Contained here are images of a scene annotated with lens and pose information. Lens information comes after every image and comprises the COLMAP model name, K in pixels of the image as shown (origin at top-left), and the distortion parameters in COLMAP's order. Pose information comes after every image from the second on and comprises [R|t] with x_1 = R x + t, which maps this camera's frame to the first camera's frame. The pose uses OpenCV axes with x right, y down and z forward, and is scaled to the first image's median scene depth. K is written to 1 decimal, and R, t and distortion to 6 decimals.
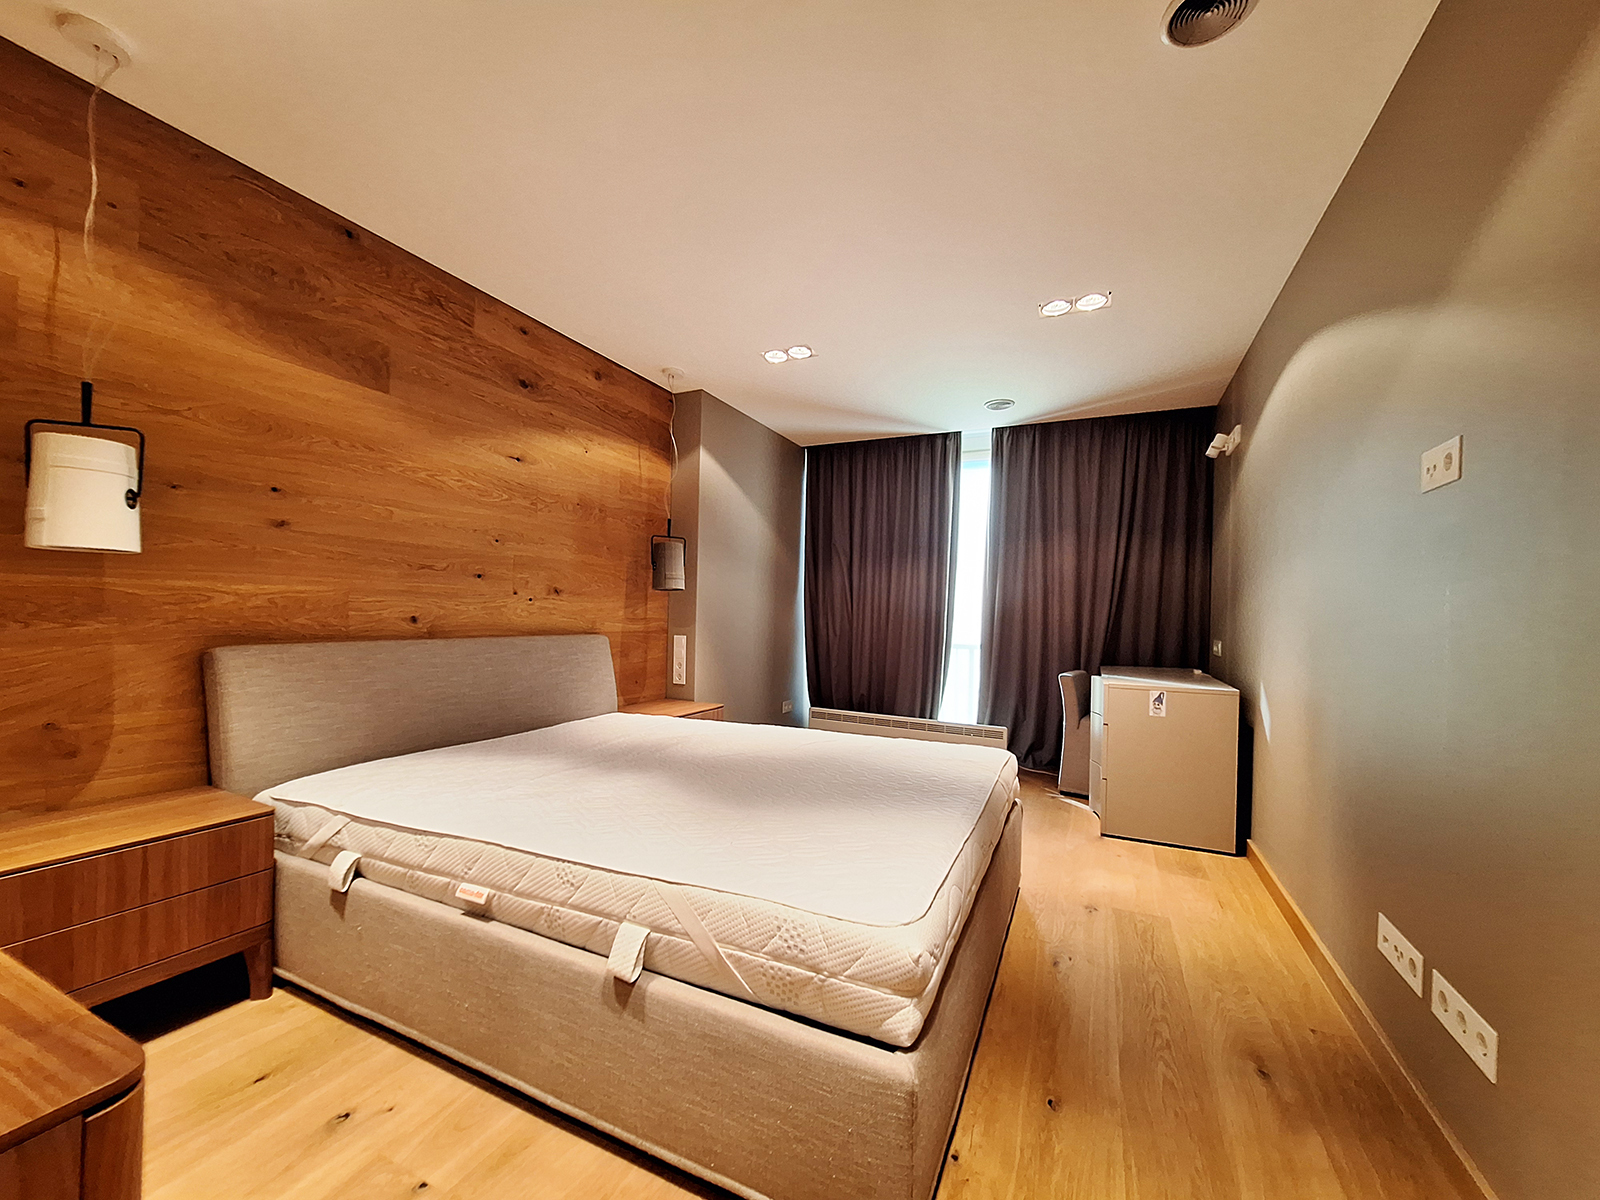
lens RADIAL K [[632.3, 0, 796.4], [0, 632.3, 605.4], [0, 0, 1]] dist [0.000147, 0.000018]
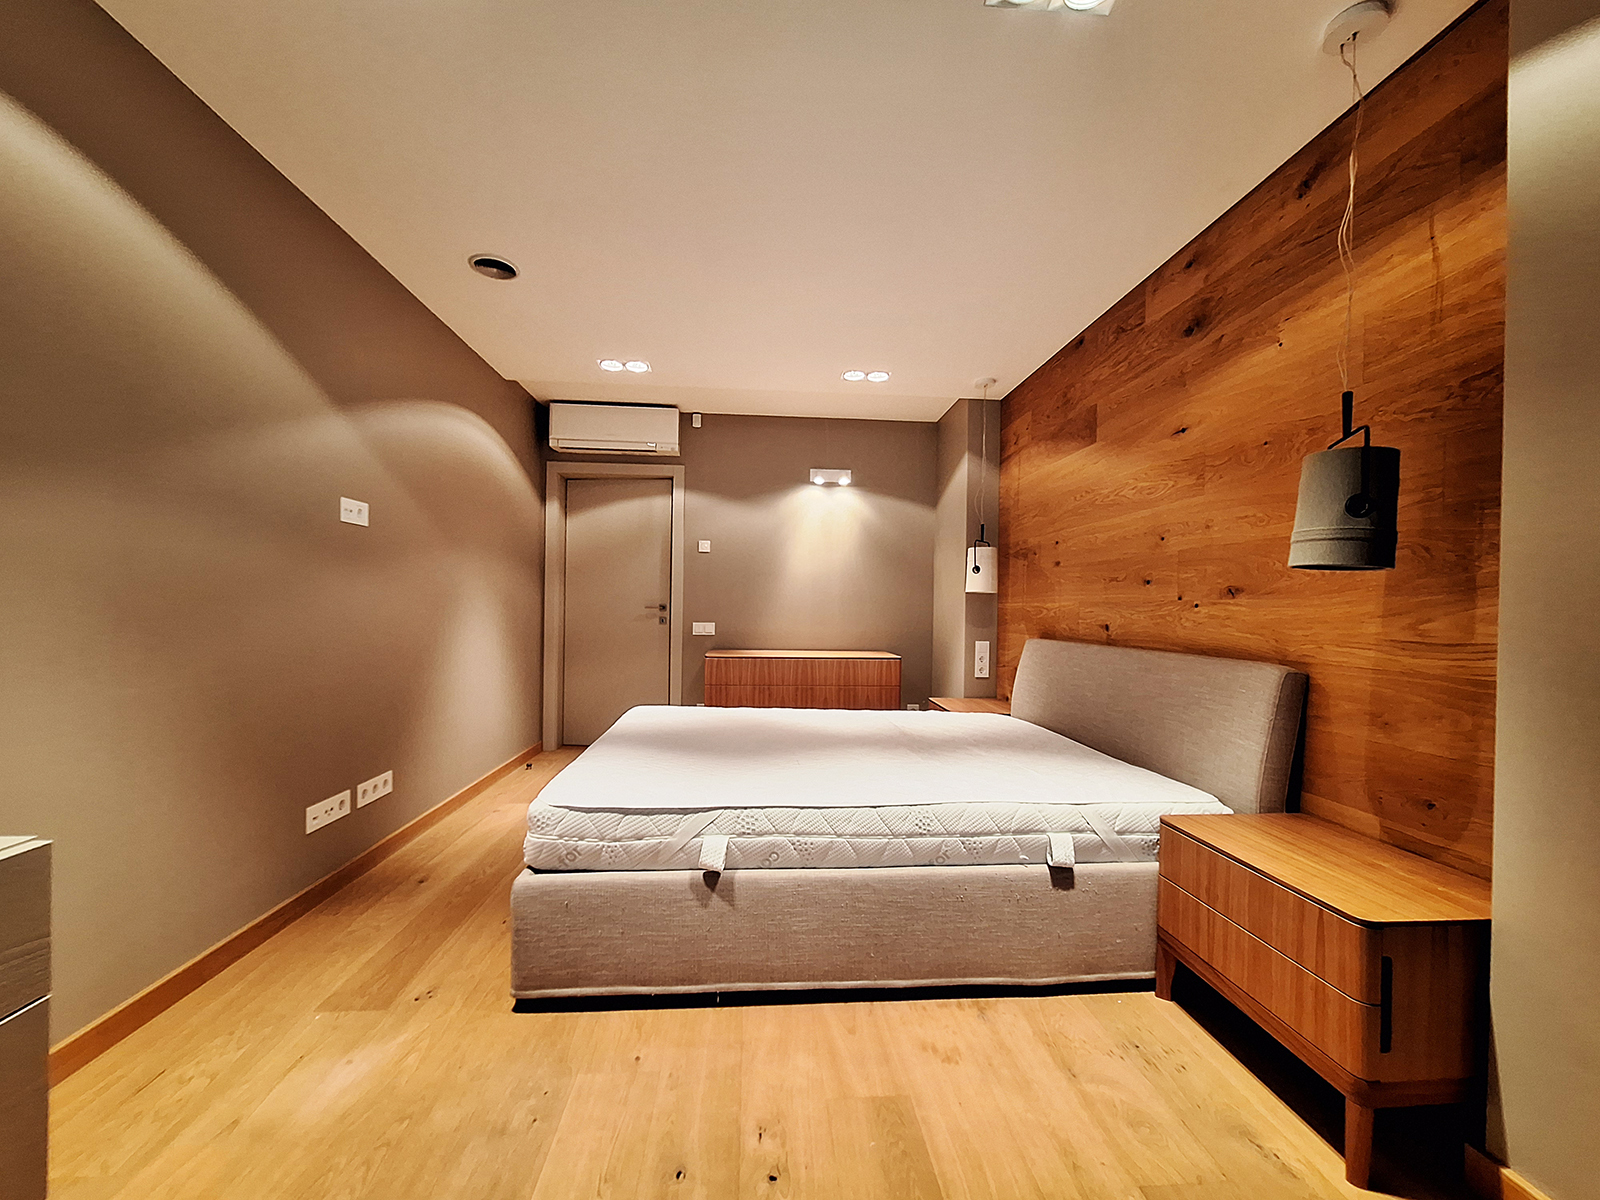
lens RADIAL K [[632.3, 0, 794.6], [0, 632.3, 609.1], [0, 0, 1]] dist [0.000147, 0.000018]
pose [[-0.870521, -0.036123, -0.490804, 0.391831], [-0.030452, 0.999345, -0.019541, 0.025820], [0.491189, -0.002065, -0.871051, 1.546983]]
